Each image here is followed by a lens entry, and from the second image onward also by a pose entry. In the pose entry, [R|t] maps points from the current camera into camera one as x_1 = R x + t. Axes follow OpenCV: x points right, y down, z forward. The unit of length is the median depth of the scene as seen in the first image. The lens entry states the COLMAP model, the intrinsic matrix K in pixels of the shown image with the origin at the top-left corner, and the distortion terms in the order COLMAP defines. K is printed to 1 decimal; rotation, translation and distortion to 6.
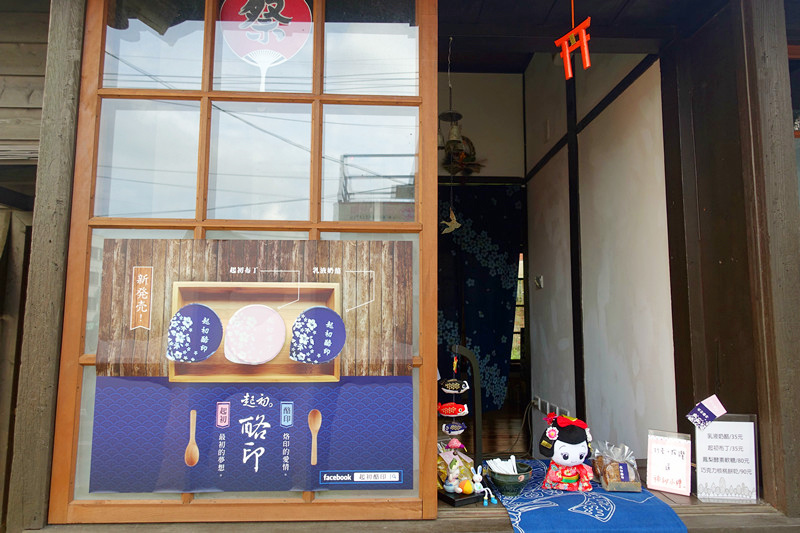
lens RADIAL K [[540.6, 0, 424.3], [0, 540.6, 268.5], [0, 0, 1]] dist [-0.004096, 0.000027]
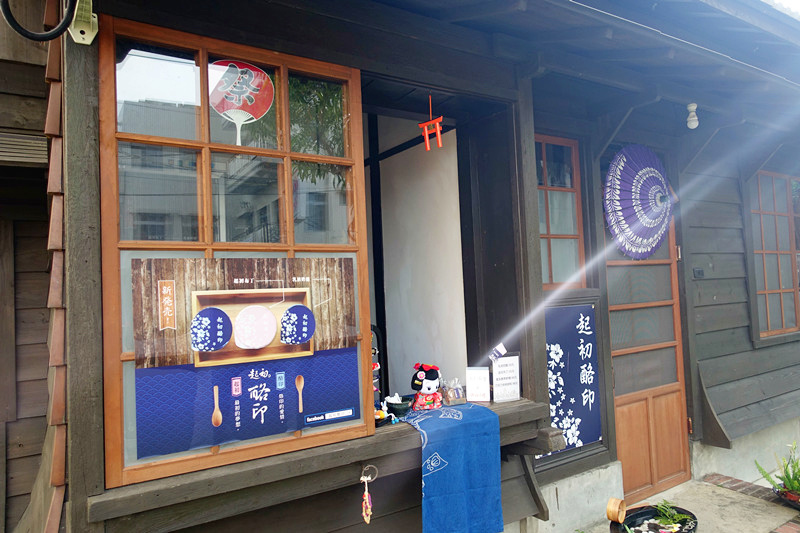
lens RADIAL K [[555.0, 0, 400.0], [0, 555.0, 266.5], [0, 0, 1]] dist [-0.002778, 0.002106]
pose [[0.859973, -0.015441, 0.510106, -0.716174], [-0.008715, 0.998952, 0.044932, -0.100118], [-0.510265, -0.043087, 0.858937, -0.404570]]
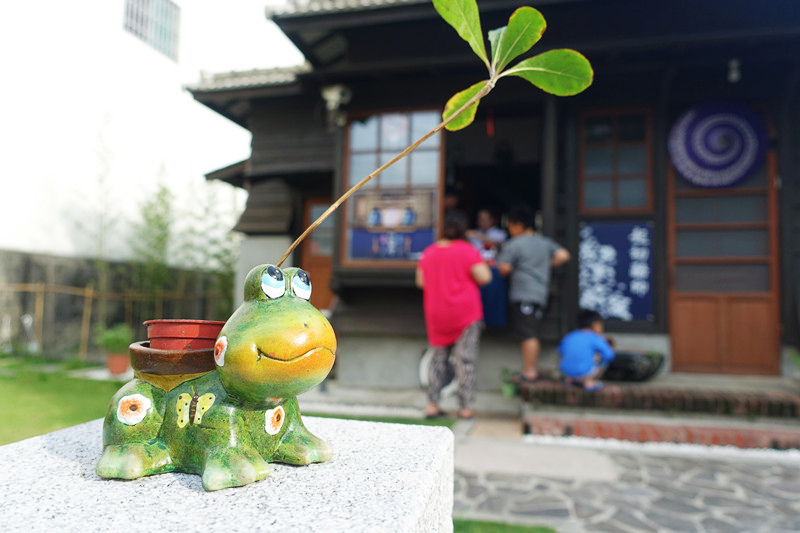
lens RADIAL K [[555.0, 0, 400.0], [0, 555.0, 266.5], [0, 0, 1]] dist [-0.002778, 0.002106]
pose [[0.956623, 0.001831, -0.291323, 0.819278], [0.008624, 0.999364, 0.034600, 0.320527], [0.291201, -0.035612, 0.955999, -2.538293]]
